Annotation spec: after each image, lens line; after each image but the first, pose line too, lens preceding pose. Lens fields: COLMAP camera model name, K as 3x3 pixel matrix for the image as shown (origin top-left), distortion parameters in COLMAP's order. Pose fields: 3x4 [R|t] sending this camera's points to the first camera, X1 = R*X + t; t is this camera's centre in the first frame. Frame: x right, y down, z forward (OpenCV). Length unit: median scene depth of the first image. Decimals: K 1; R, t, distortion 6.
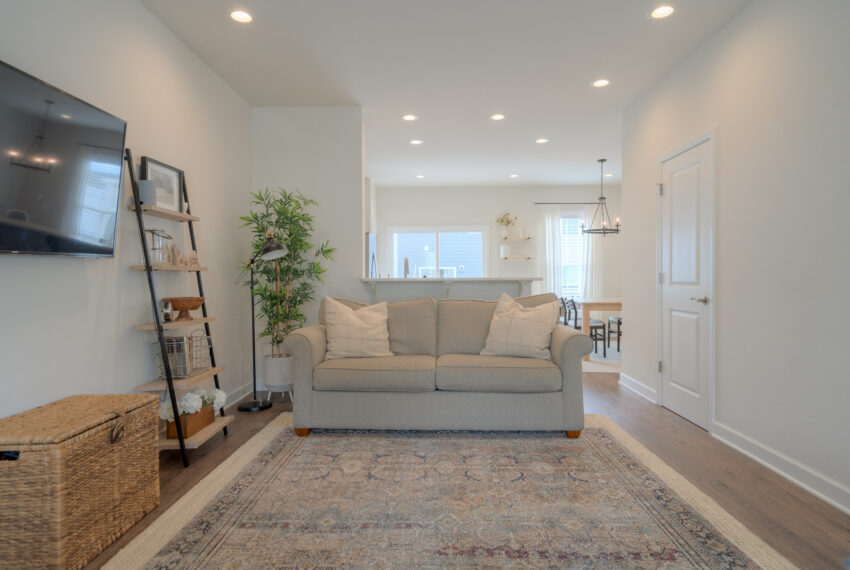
lens RADIAL K [[482.4, 0, 424.3], [0, 482.4, 280.9], [0, 0, 1]] dist [0.008163, 0.000516]
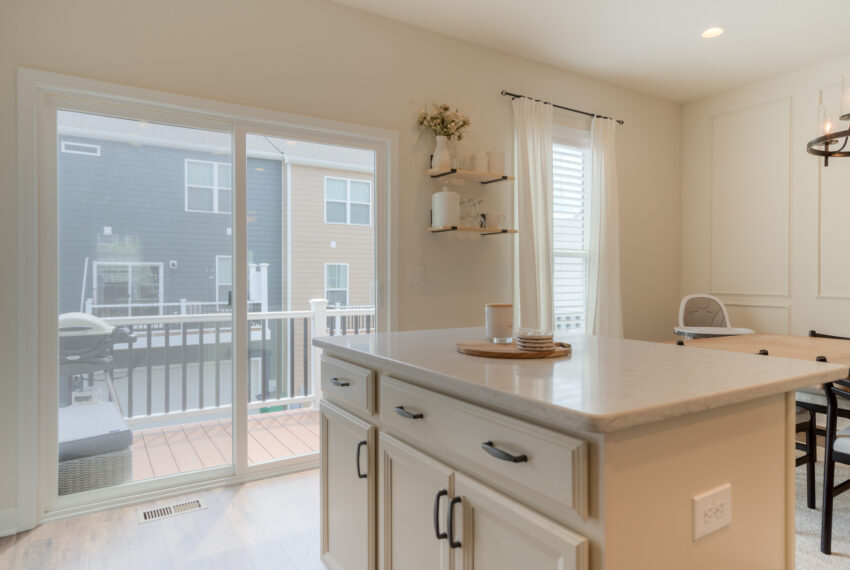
lens RADIAL K [[516.1, 0, 422.2], [0, 516.1, 279.8], [0, 0, 1]] dist [0.006201, 0.004587]
pose [[0.838243, 0.000338, 0.545296, -0.163750], [0.000373, 0.999999, -0.001193, -0.025986], [-0.545296, 0.001203, 0.838243, 2.093158]]
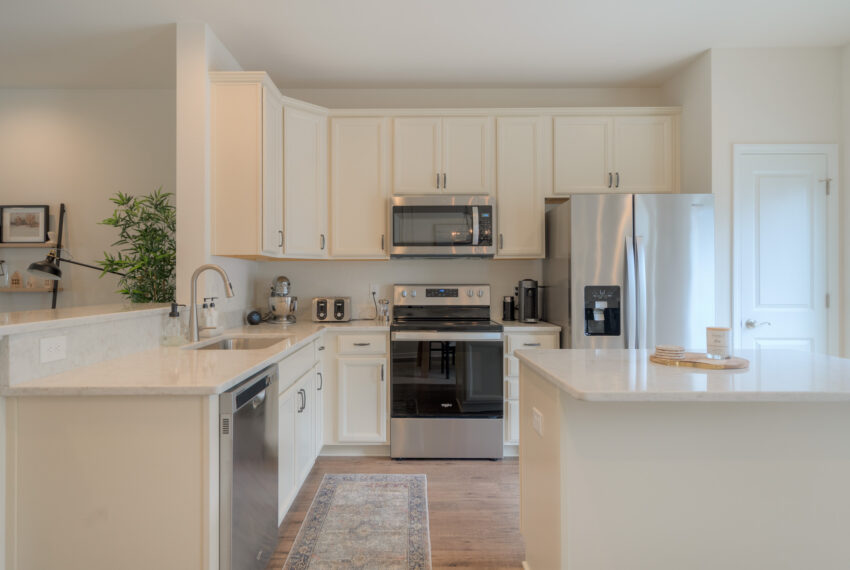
lens RADIAL K [[516.1, 0, 415.8], [0, 516.1, 280.0], [0, 0, 1]] dist [0.006201, 0.004587]
pose [[0.040568, 0.005848, -0.999160, 0.887521], [-0.003278, 0.999978, 0.005720, -0.064801], [0.999171, 0.003043, 0.040587, 2.064087]]
